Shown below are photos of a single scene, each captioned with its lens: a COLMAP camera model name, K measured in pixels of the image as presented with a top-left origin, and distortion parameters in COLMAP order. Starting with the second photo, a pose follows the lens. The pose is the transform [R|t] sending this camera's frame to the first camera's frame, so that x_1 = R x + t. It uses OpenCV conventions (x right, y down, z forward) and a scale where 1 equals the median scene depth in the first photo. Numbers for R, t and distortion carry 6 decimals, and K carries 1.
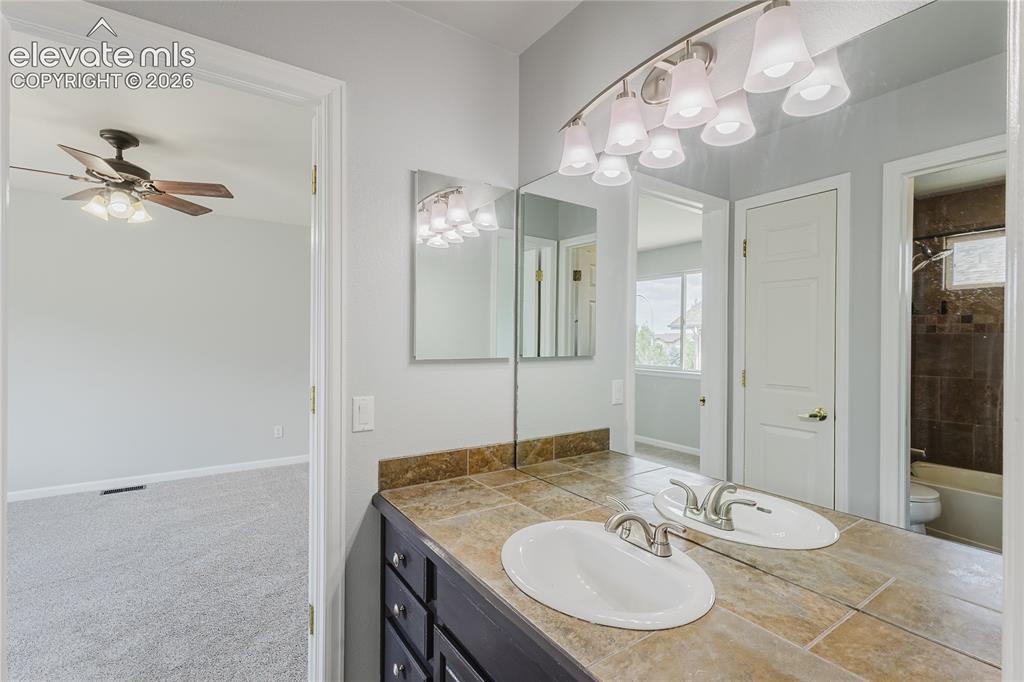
lens RADIAL K [[469.0, 0, 512.6], [0, 469.0, 335.8], [0, 0, 1]] dist [0.000611, 0.000053]
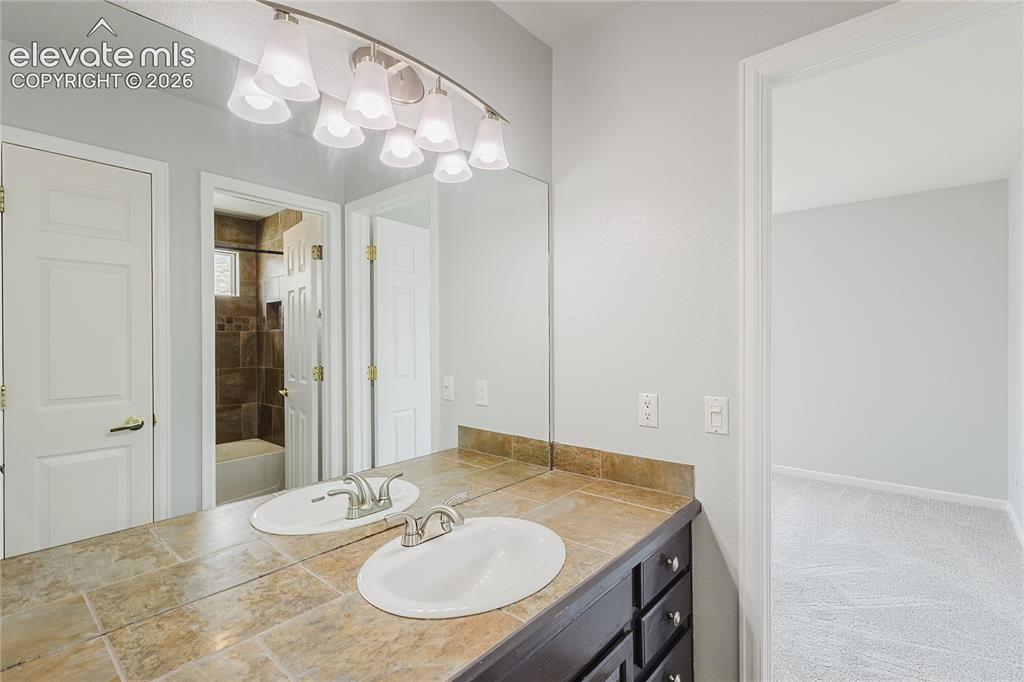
lens RADIAL K [[469.0, 0, 512.6], [0, 469.0, 335.8], [0, 0, 1]] dist [0.000611, 0.000053]
pose [[-0.247178, -0.005258, 0.968956, -0.603370], [-0.003112, 0.999984, 0.004632, -0.005106], [-0.968965, -0.001870, -0.247190, 0.839157]]
